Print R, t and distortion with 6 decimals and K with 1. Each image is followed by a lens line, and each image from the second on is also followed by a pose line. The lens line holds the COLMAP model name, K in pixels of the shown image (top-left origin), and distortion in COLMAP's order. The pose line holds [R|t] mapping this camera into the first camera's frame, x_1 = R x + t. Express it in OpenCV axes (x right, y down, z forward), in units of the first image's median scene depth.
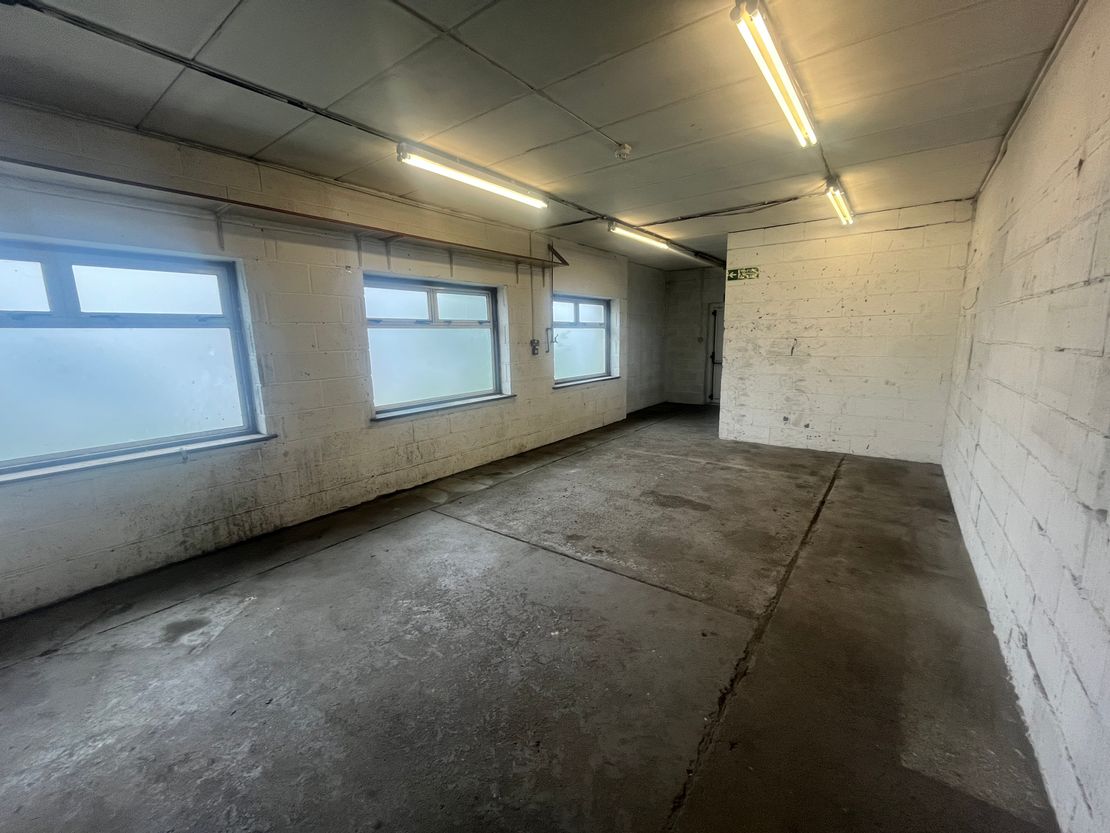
lens RADIAL K [[451.5, 0, 560.8], [0, 451.5, 419.3], [0, 0, 1]] dist [-0.003898, 0.000270]
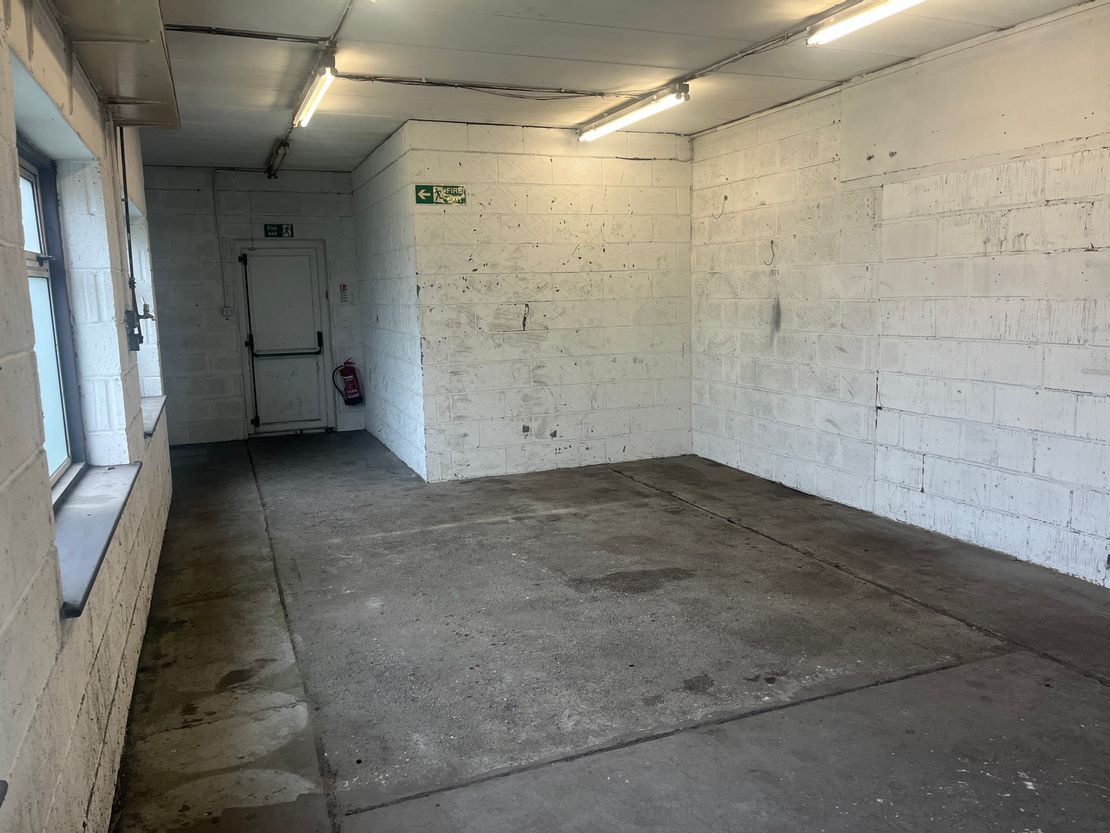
lens RADIAL K [[831.1, 0, 550.5], [0, 831.1, 414.7], [0, 0, 1]] dist [0.055509, -0.051906]
pose [[0.521067, -0.121511, 0.844822, -0.583191], [0.167533, 0.985120, 0.038360, -0.074036], [-0.836912, 0.121547, 0.533671, 0.421434]]
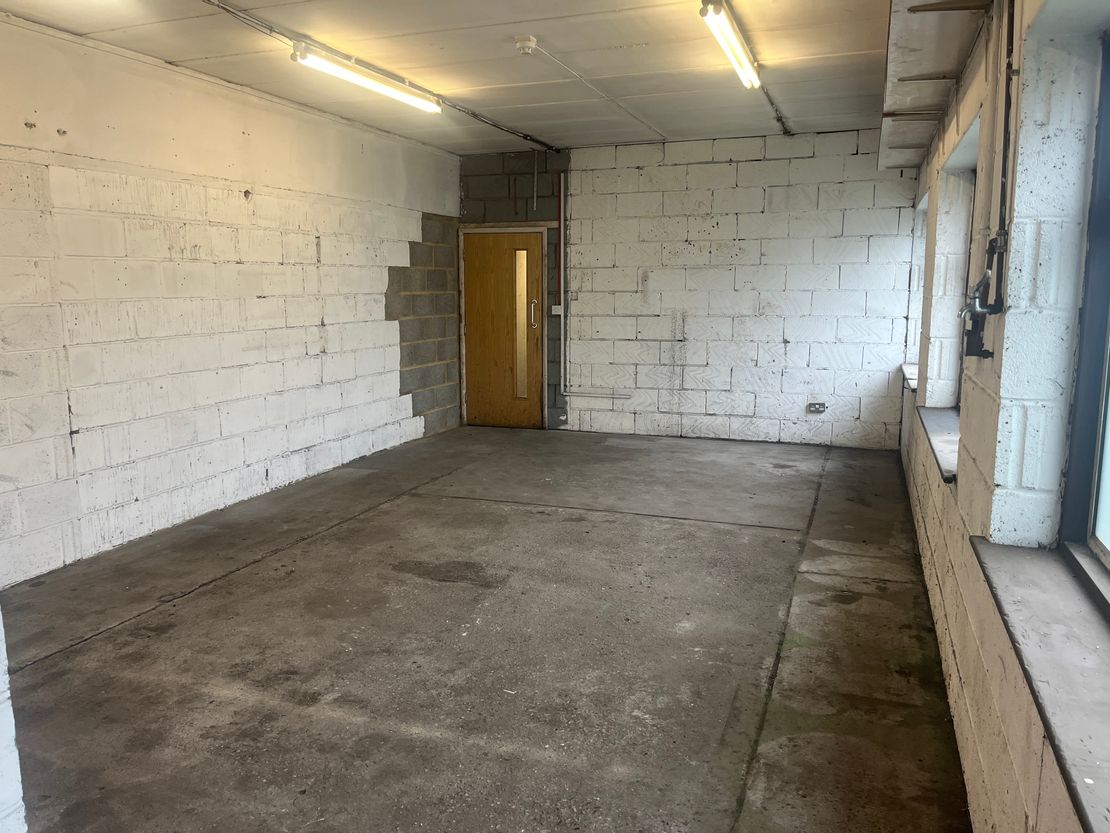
lens RADIAL K [[831.1, 0, 560.7], [0, 831.1, 414.1], [0, 0, 1]] dist [0.055509, -0.051906]
pose [[-0.957456, 0.067638, -0.280541, 0.343373], [-0.029573, 0.944030, 0.328532, -0.313355], [0.287060, 0.322852, -0.901867, 1.660660]]
